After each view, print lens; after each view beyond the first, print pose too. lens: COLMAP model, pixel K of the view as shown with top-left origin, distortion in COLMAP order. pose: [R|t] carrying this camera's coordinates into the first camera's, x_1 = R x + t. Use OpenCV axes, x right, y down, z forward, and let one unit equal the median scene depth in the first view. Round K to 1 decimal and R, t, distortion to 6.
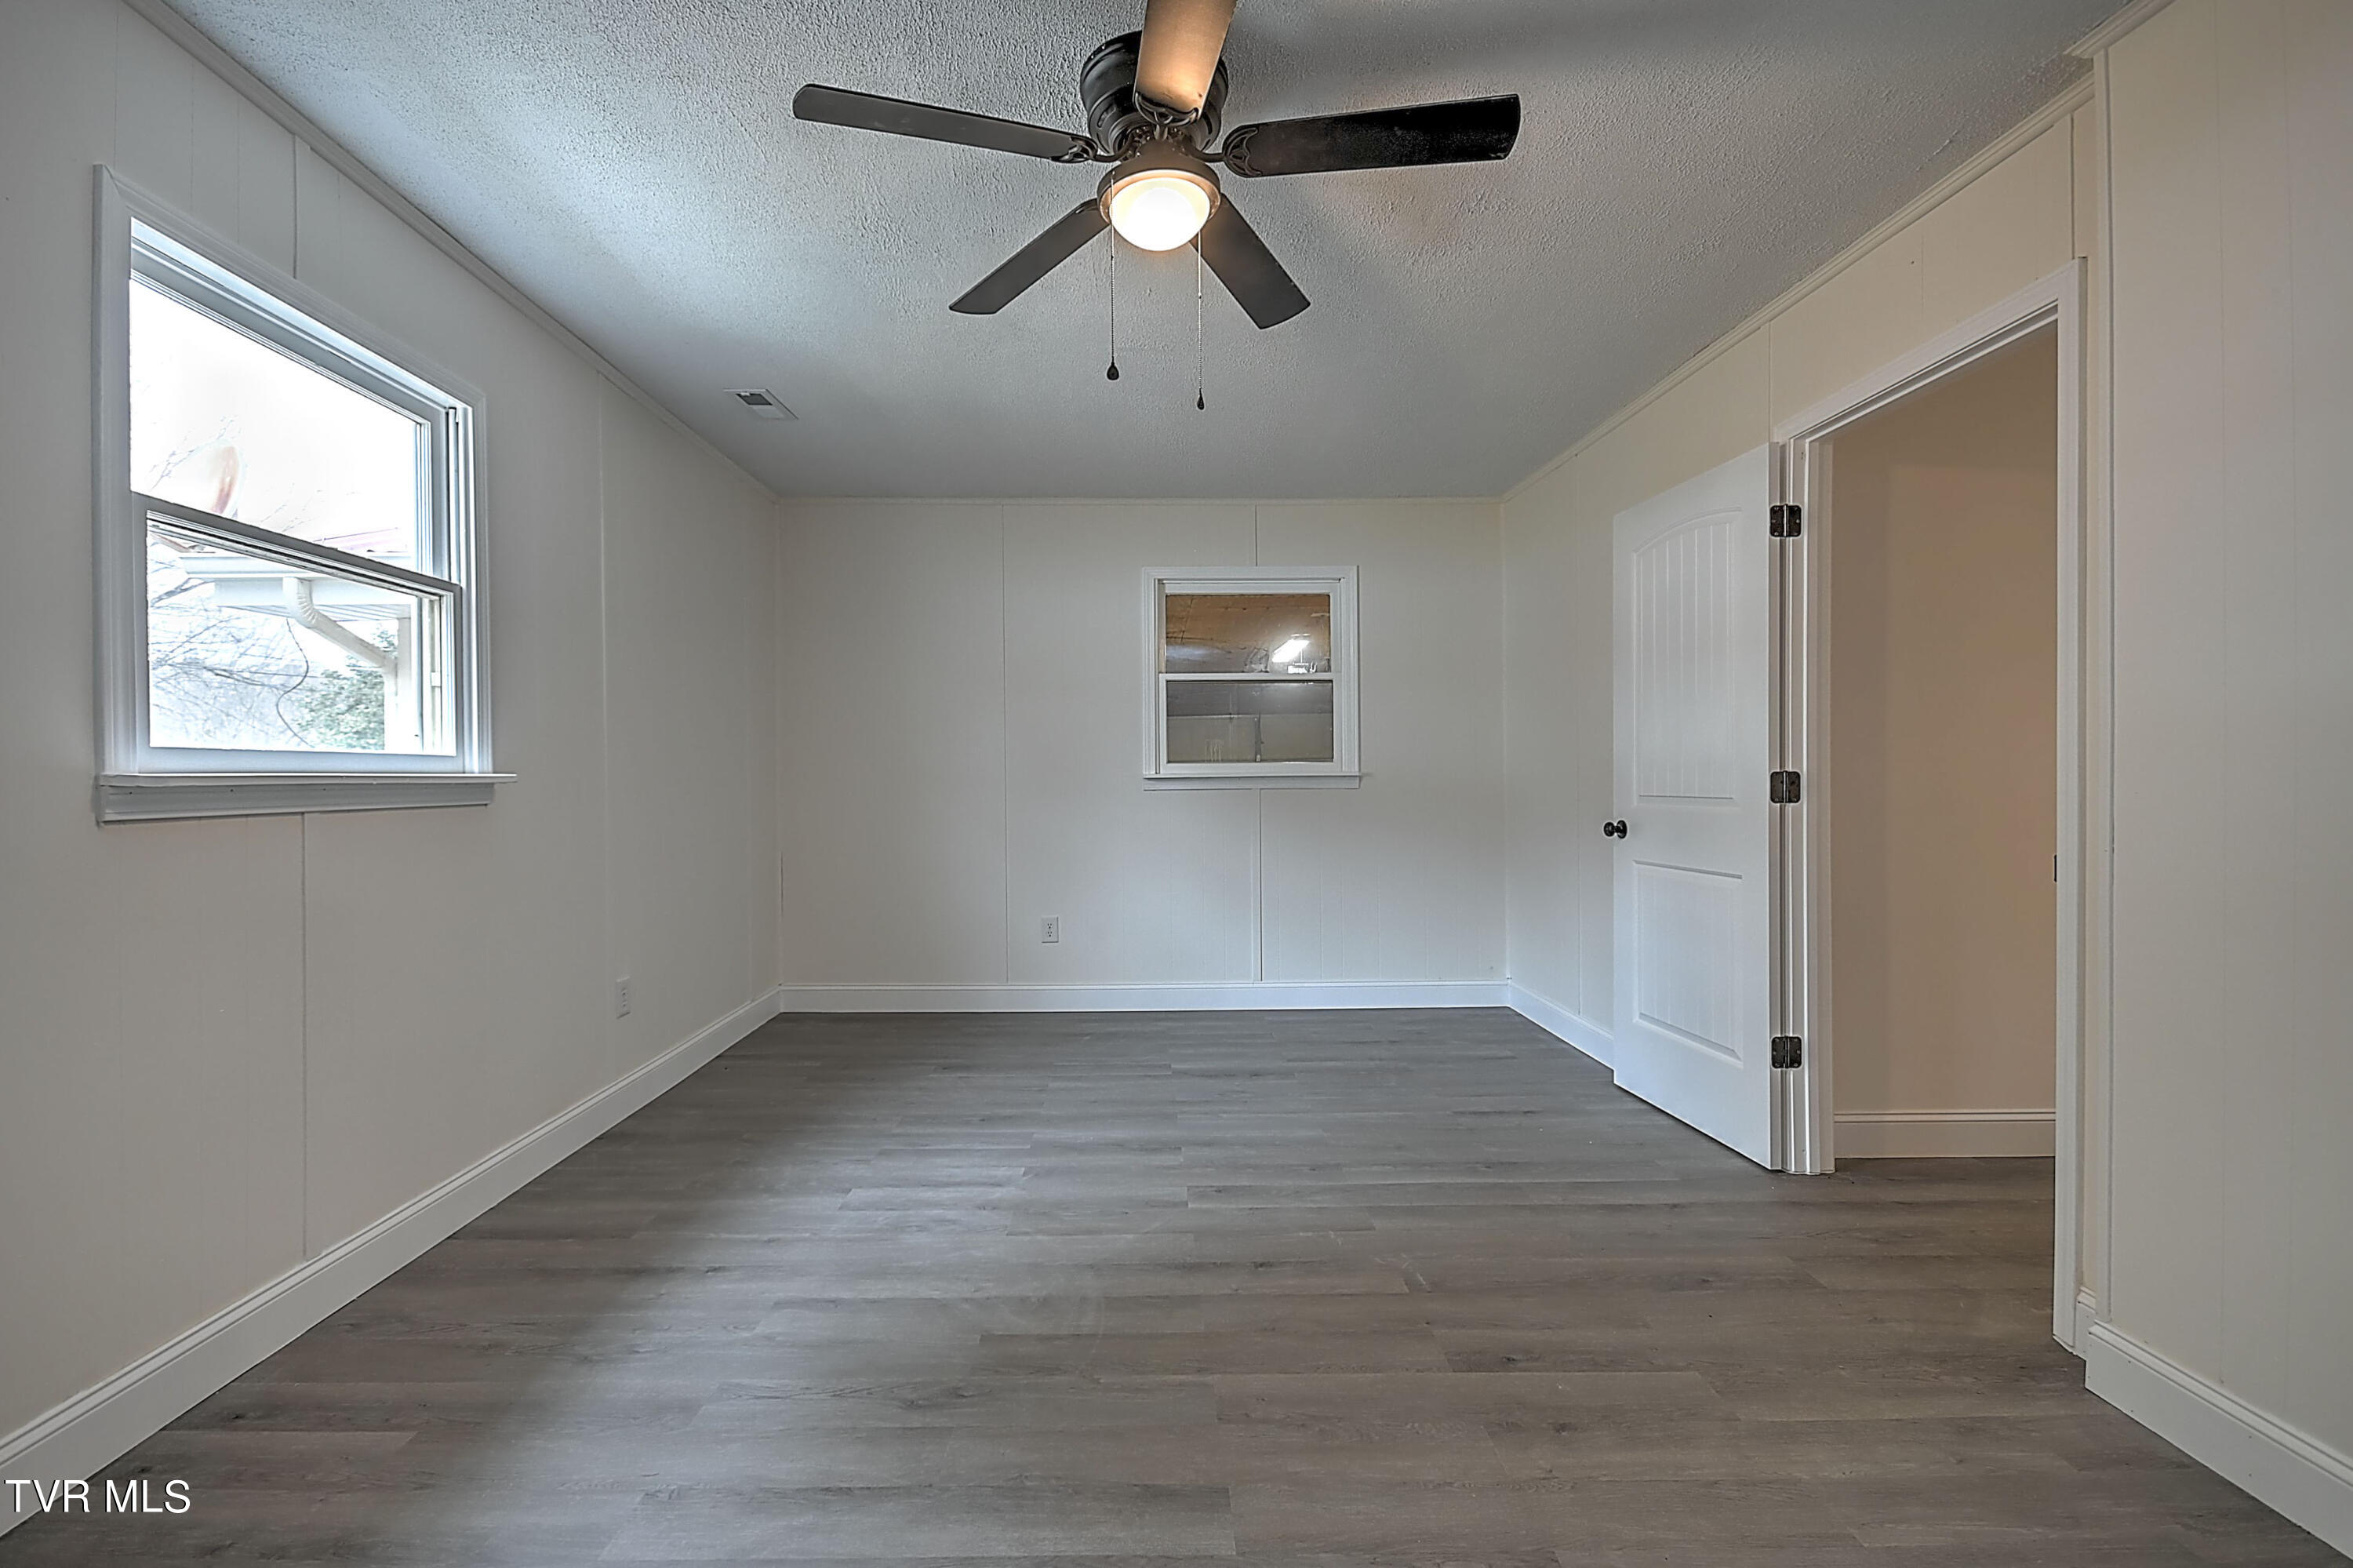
lens RADIAL K [[1012.1, 0, 1184.5], [0, 1012.1, 782.4], [0, 0, 1]] dist [0.008927, -0.000220]
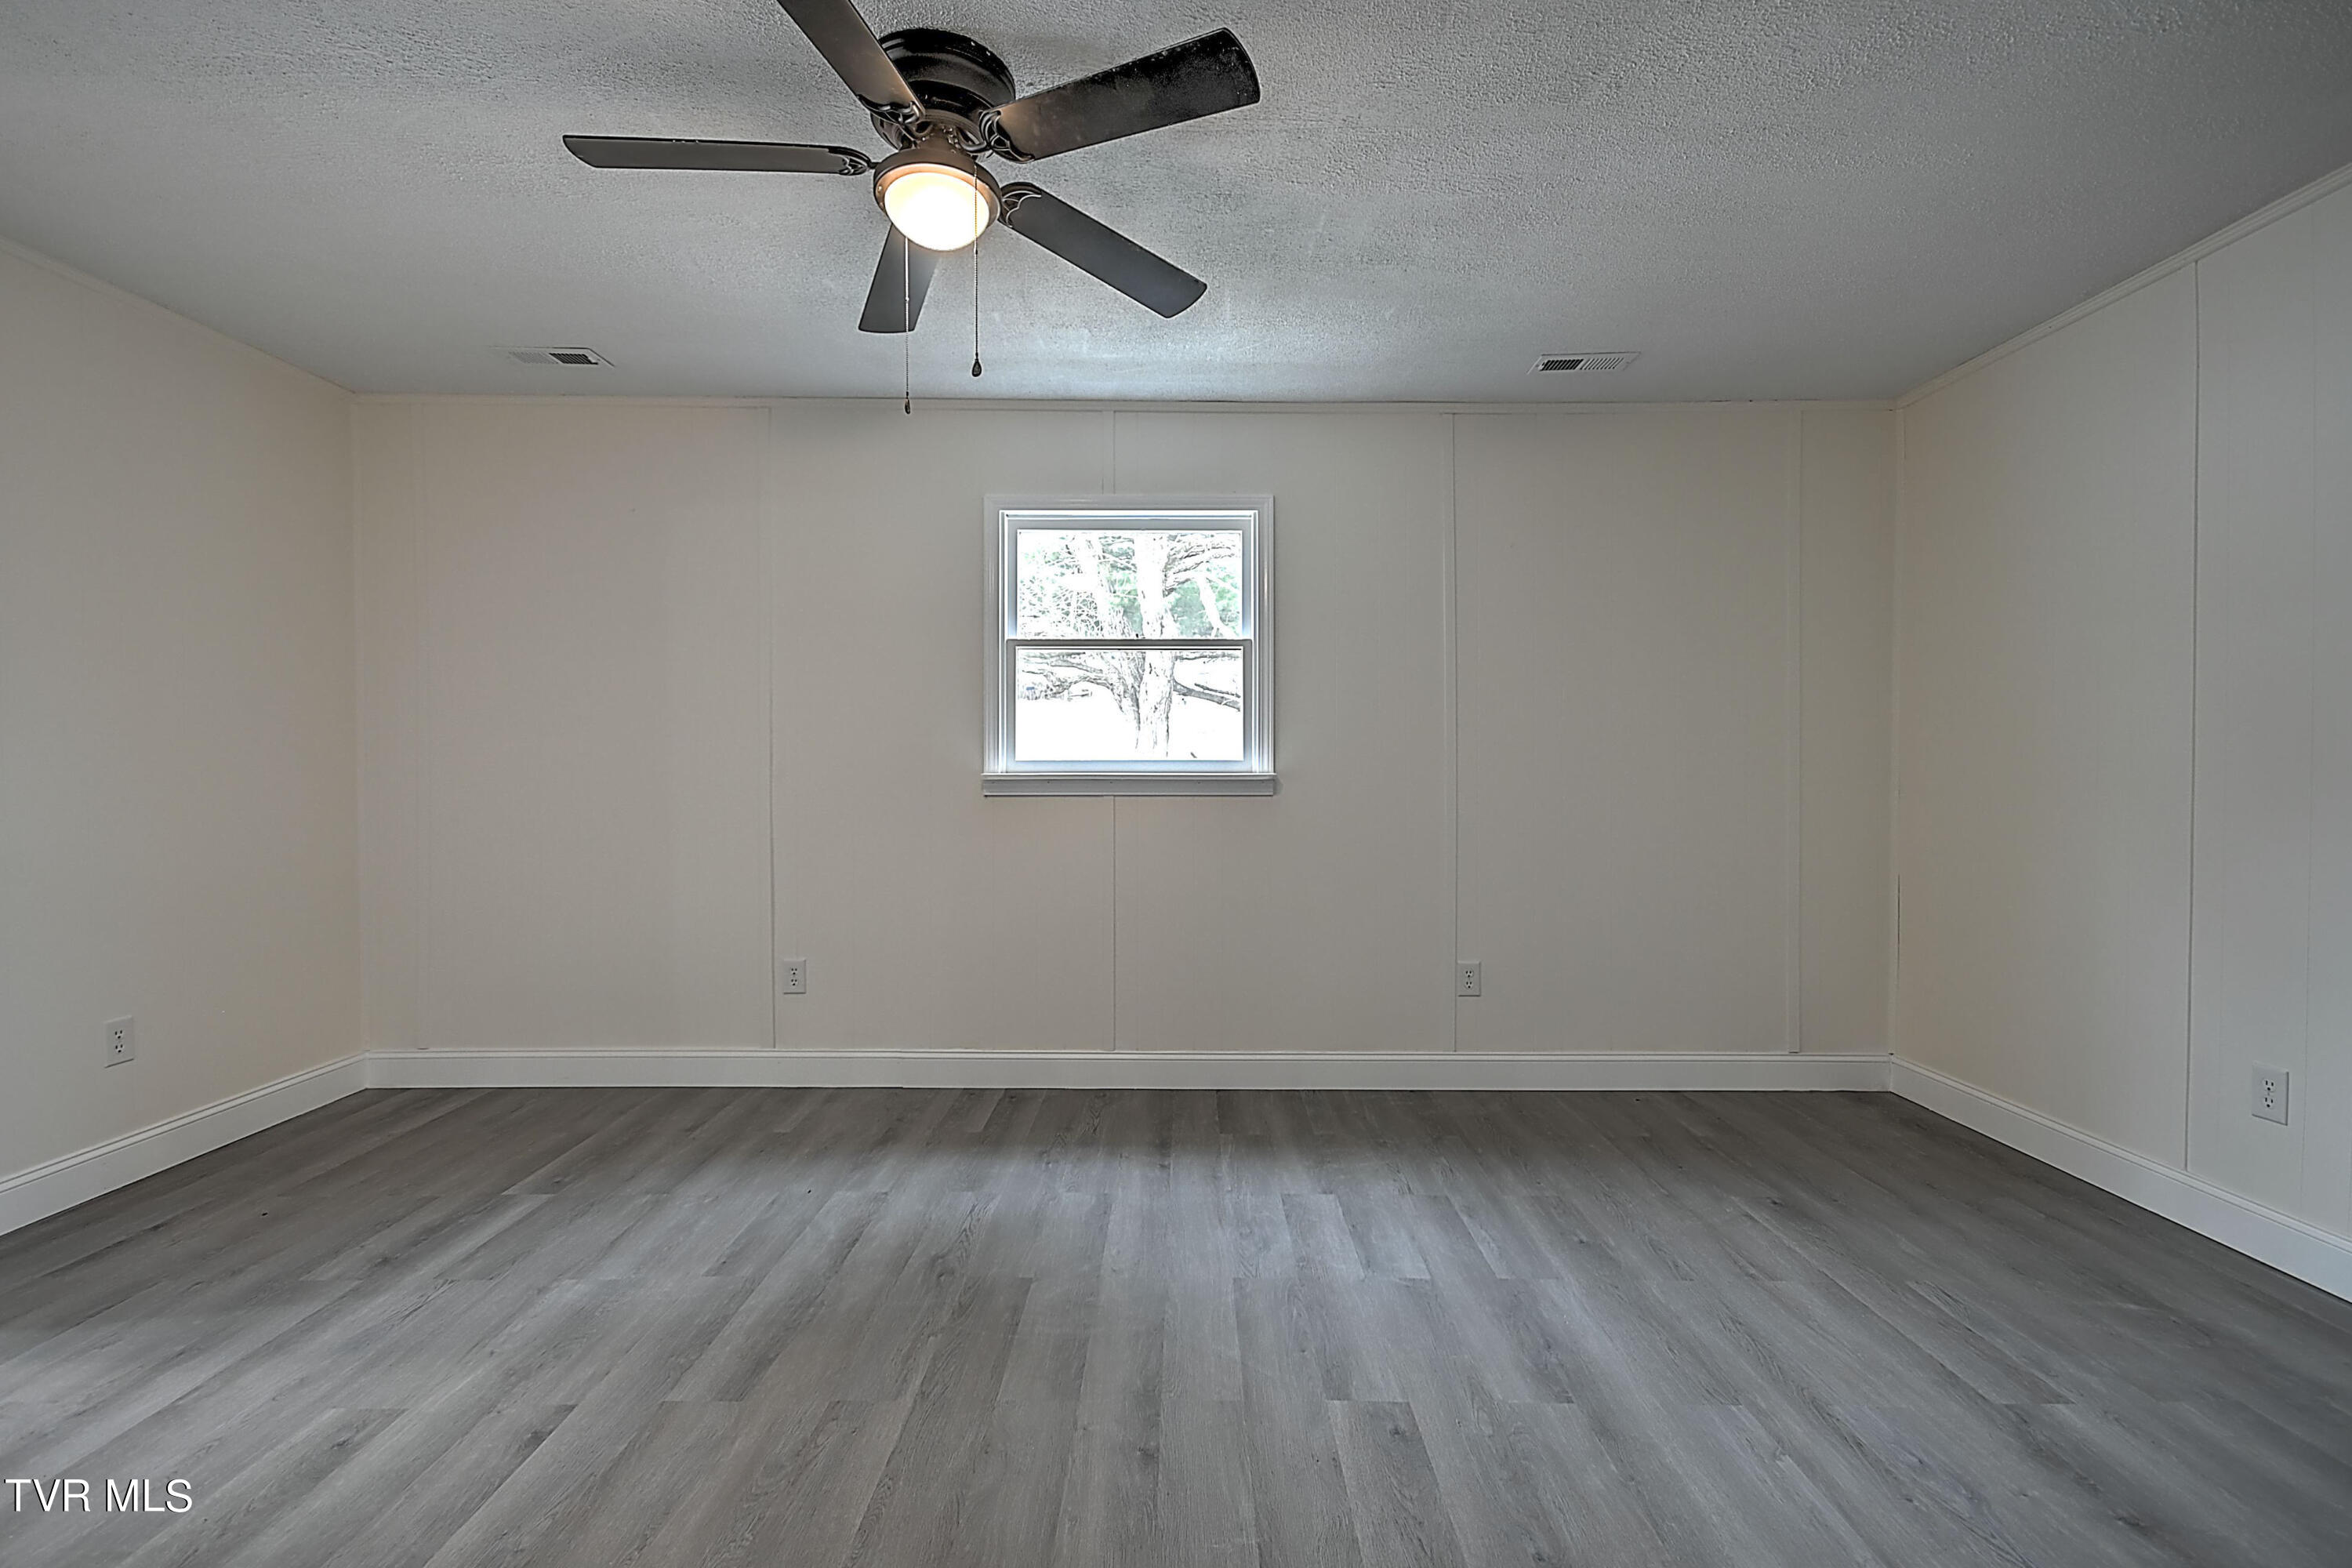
lens RADIAL K [[1041.8, 0, 1166.8], [0, 1041.8, 776.8], [0, 0, 1]] dist [0.008467, -0.000798]
pose [[-0.043066, 0.005977, -0.999054, 0.738325], [-0.005543, 0.999965, 0.006221, -0.010312], [0.999057, 0.005805, -0.043031, 0.943623]]
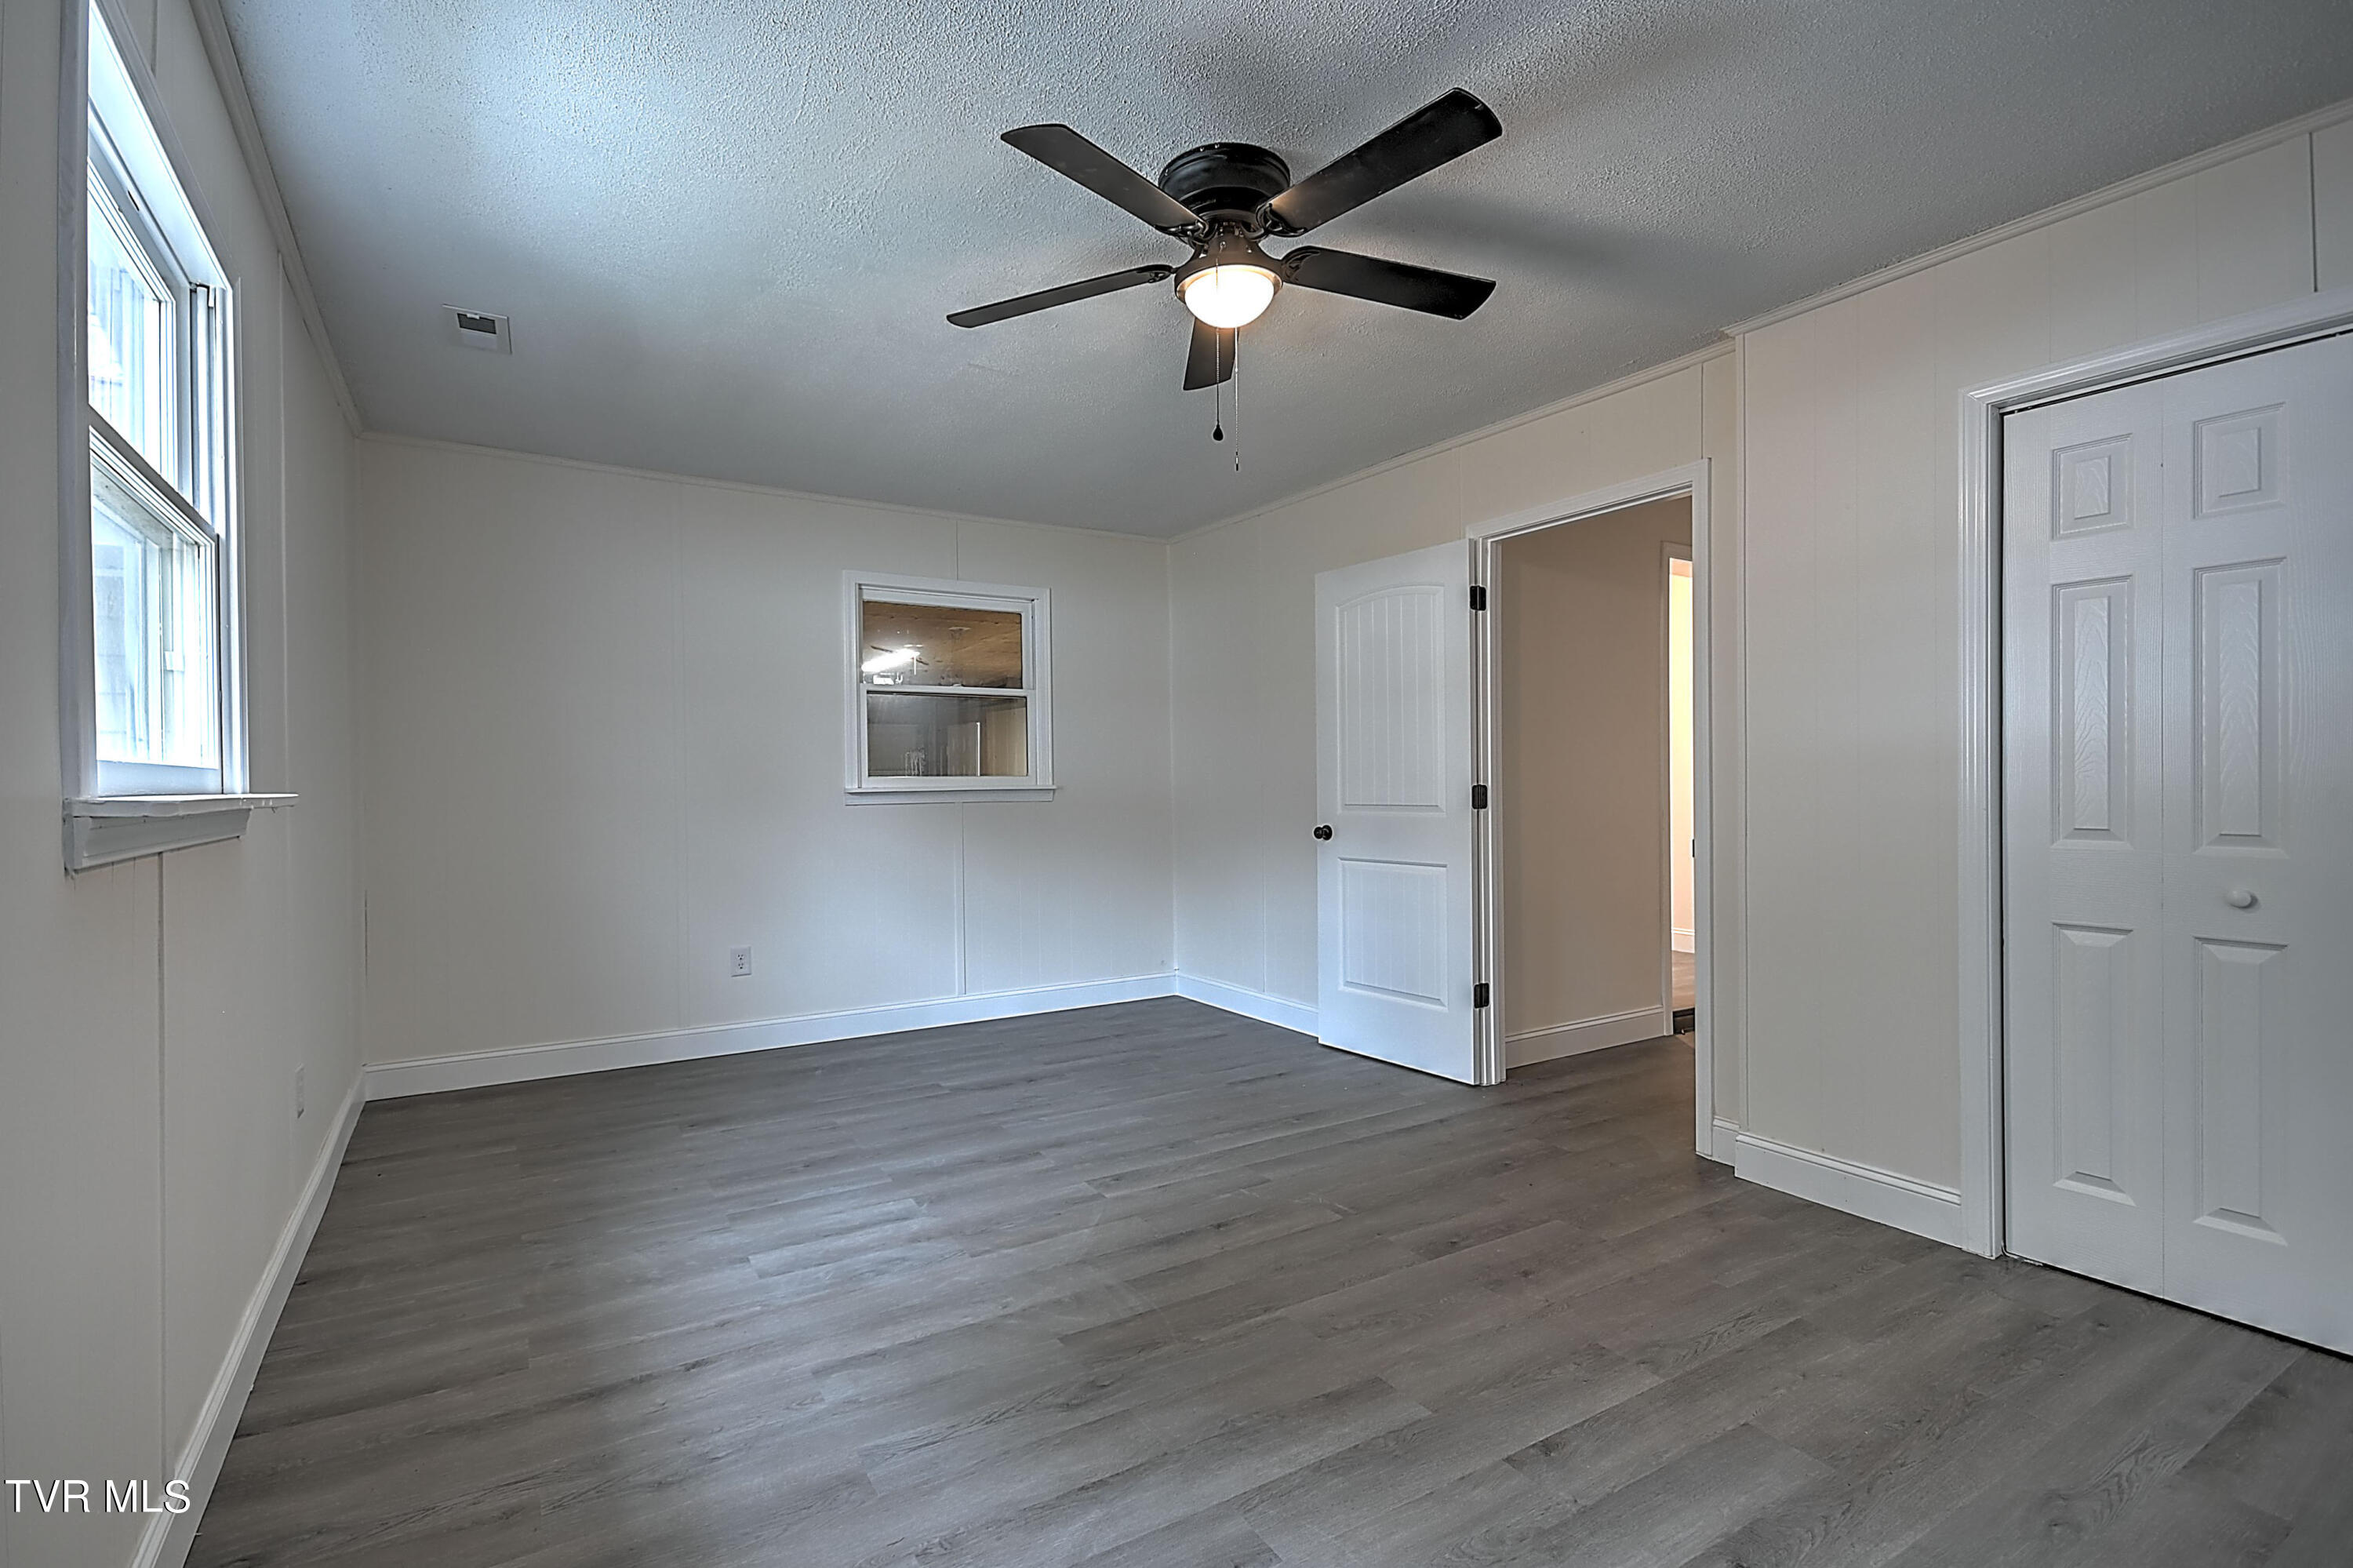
lens RADIAL K [[1031.1, 0, 1168.5], [0, 1031.1, 787.0], [0, 0, 1]] dist [0.013036, 0.000070]
pose [[0.868728, -0.003648, 0.495276, -0.489120], [0.006658, 0.999969, -0.004312, -0.006360], [-0.495245, 0.007044, 0.868725, 0.024254]]
